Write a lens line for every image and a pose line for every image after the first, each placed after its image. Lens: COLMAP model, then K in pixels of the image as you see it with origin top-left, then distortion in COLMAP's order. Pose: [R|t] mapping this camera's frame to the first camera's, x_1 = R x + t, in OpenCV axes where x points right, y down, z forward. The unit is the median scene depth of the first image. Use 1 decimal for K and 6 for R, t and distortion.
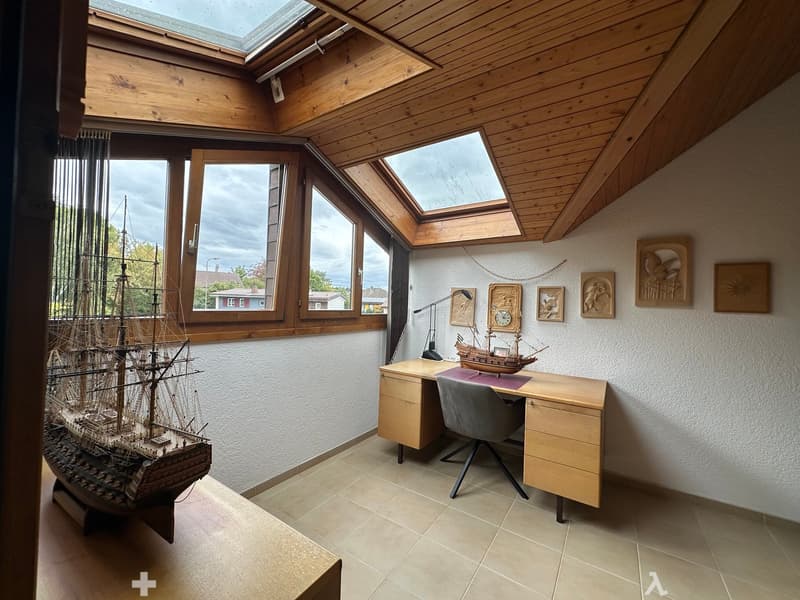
lens RADIAL K [[321.9, 0, 400.0], [0, 321.9, 300.0], [0, 0, 1]] dist [0.000392, -0.000064]
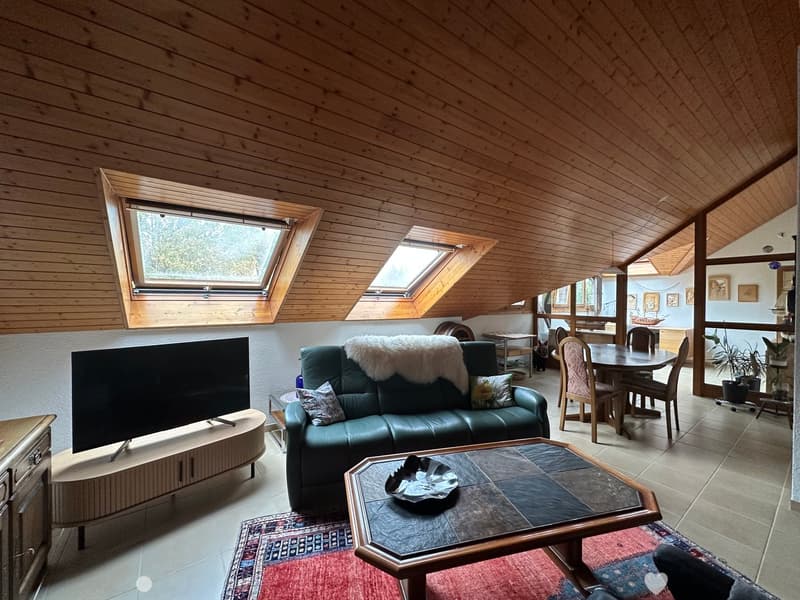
lens RADIAL K [[321.9, 0, 400.0], [0, 321.9, 300.0], [0, 0, 1]] dist [0.000392, -0.000064]
pose [[0.938134, -0.027612, -0.345169, -0.703538], [0.035115, 0.999263, 0.015502, -0.105005], [0.344487, -0.026664, 0.938412, -2.214847]]
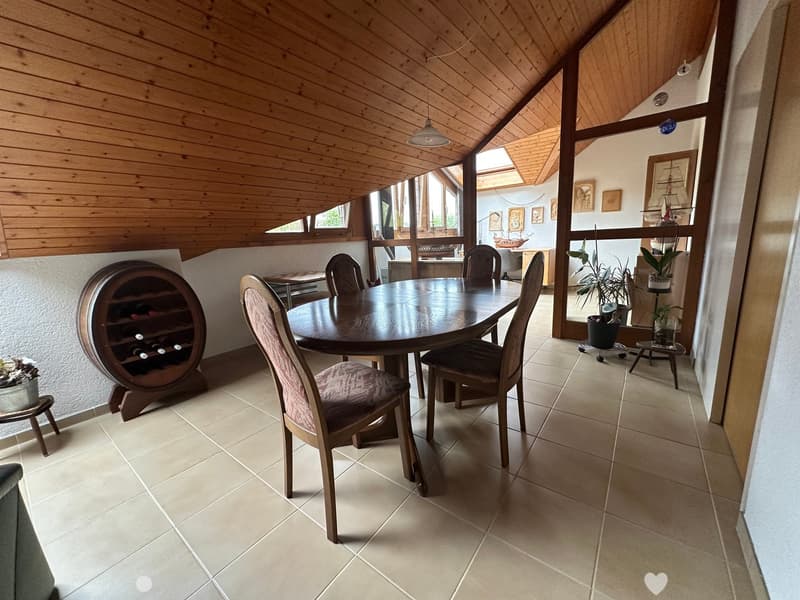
lens RADIAL K [[321.9, 0, 400.0], [0, 321.9, 300.0], [0, 0, 1]] dist [0.000392, -0.000064]
pose [[0.994189, -0.072925, -0.079188, -0.324914], [0.088257, 0.973346, 0.211680, 0.027929], [0.061641, -0.217439, 0.974126, -1.303985]]
